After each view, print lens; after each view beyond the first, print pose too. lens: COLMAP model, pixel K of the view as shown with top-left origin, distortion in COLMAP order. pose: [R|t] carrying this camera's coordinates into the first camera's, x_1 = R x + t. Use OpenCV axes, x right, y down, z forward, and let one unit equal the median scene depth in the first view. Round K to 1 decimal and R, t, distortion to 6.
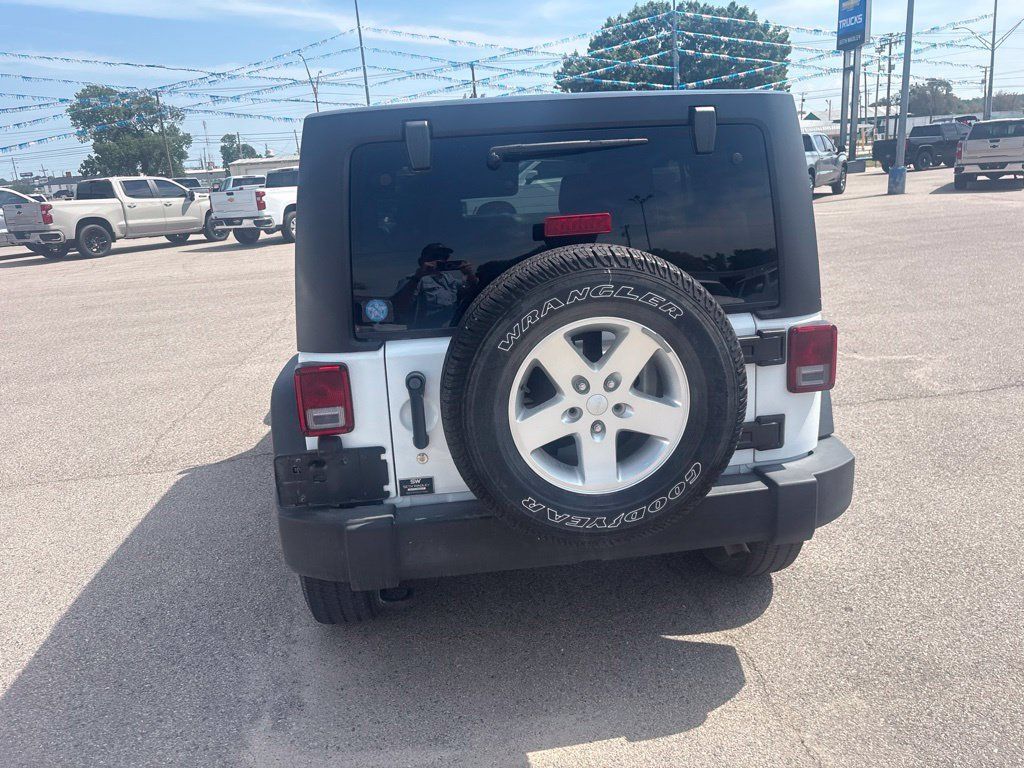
lens RADIAL K [[779.6, 0, 507.7], [0, 779.6, 379.3], [0, 0, 1]] dist [0.056375, -0.056292]
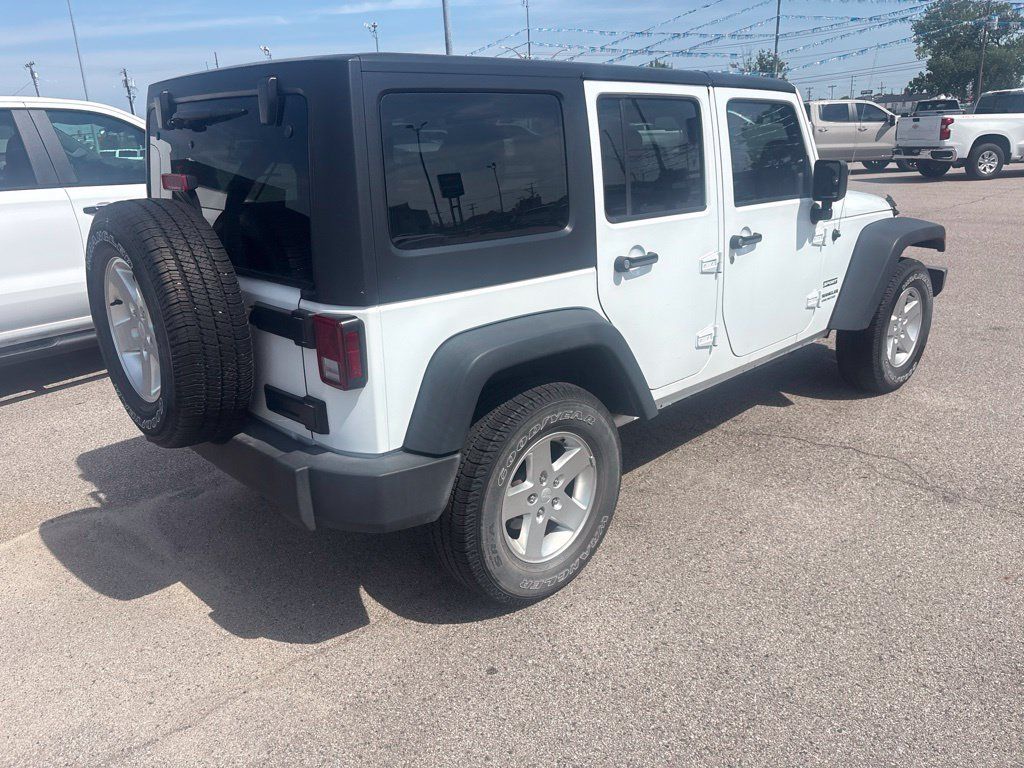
lens RADIAL K [[779.6, 0, 510.9], [0, 779.6, 387.8], [0, 0, 1]] dist [0.056375, -0.056292]
pose [[0.582869, 0.290874, -0.758720, 1.038881], [-0.209537, 0.955958, 0.205518, -0.187206], [0.785085, 0.039190, 0.618147, 0.498491]]
